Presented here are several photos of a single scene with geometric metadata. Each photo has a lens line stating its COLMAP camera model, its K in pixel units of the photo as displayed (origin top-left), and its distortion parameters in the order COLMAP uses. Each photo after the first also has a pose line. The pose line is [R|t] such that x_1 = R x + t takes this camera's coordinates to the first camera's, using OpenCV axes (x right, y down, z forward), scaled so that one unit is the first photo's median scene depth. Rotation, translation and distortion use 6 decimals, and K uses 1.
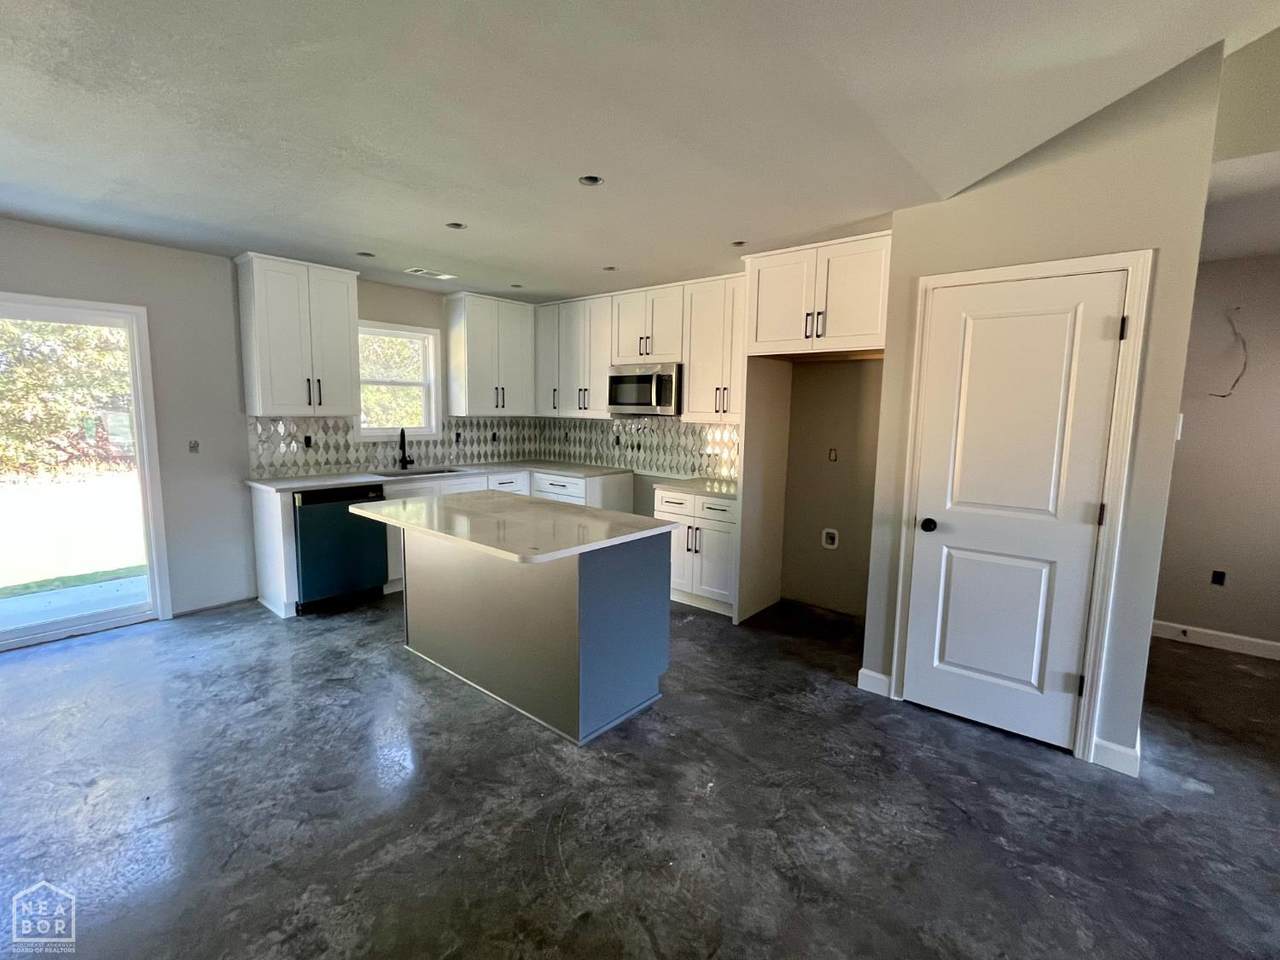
lens RADIAL K [[580.4, 0, 653.7], [0, 580.4, 476.9], [0, 0, 1]] dist [-0.008067, -0.001333]
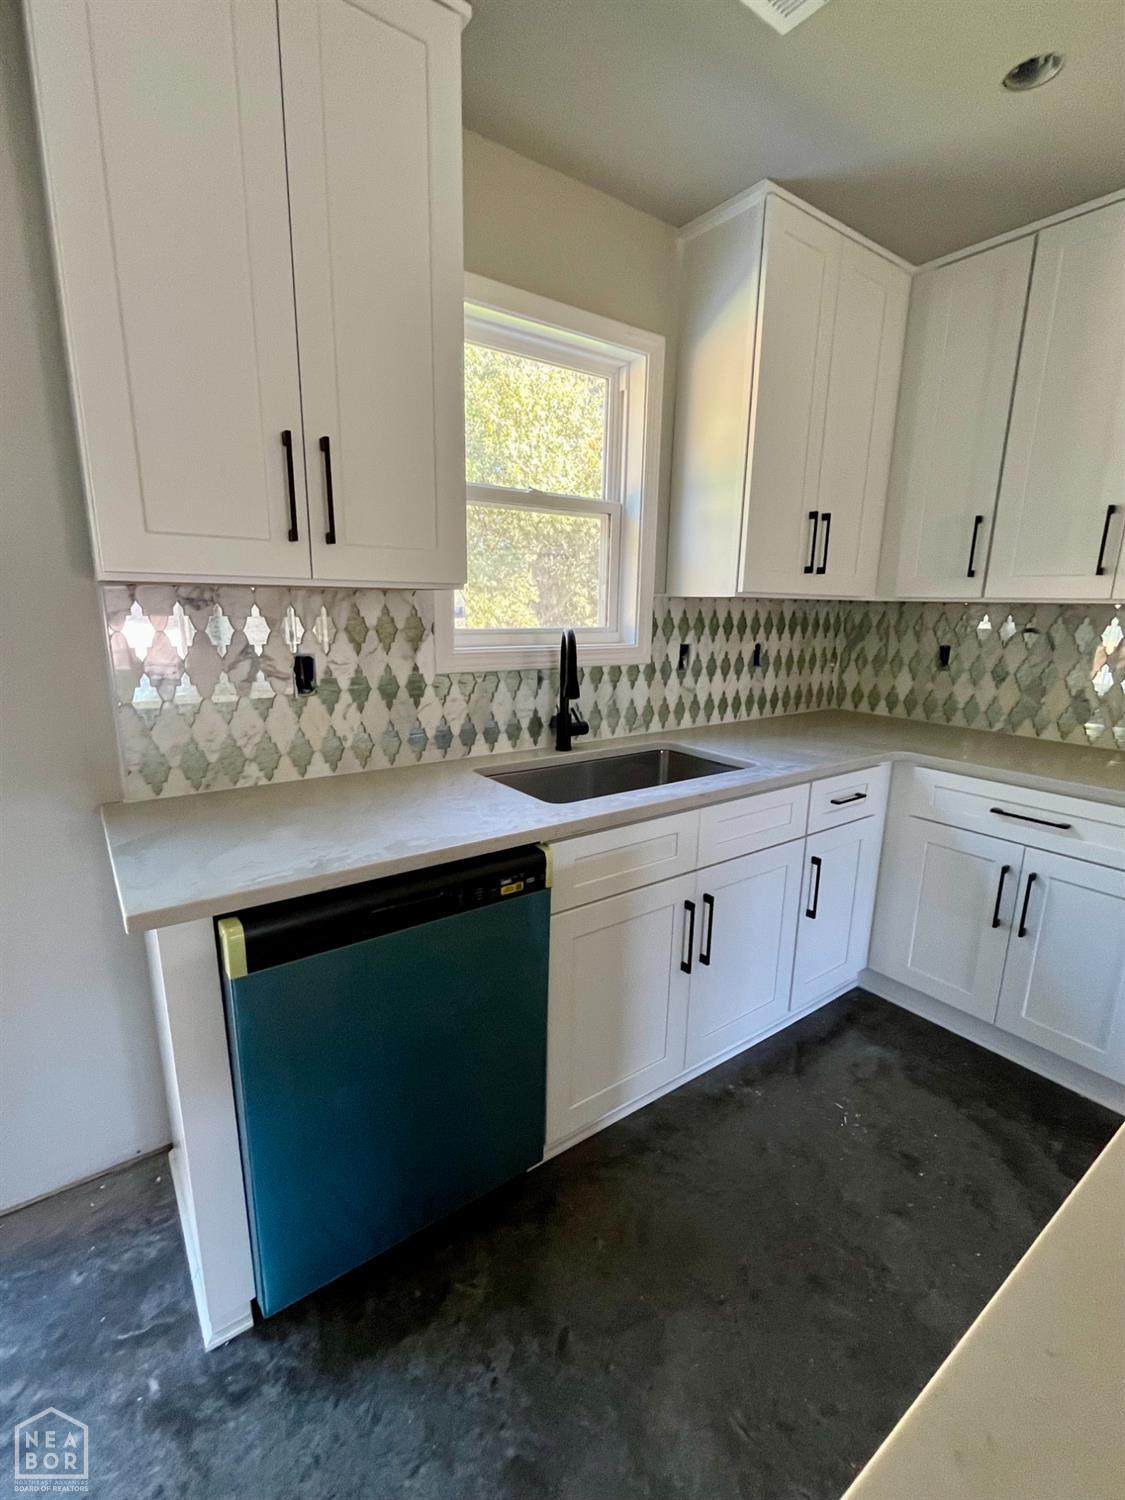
lens RADIAL K [[680.1, 0, 572.1], [0, 680.1, 759.8], [0, 0, 1]] dist [-0.008067, -0.001333]
pose [[0.970975, 0.051975, -0.233465, -0.329964], [-0.027203, 0.993768, 0.108098, -0.052111], [0.237628, -0.098610, 0.966338, 0.603851]]
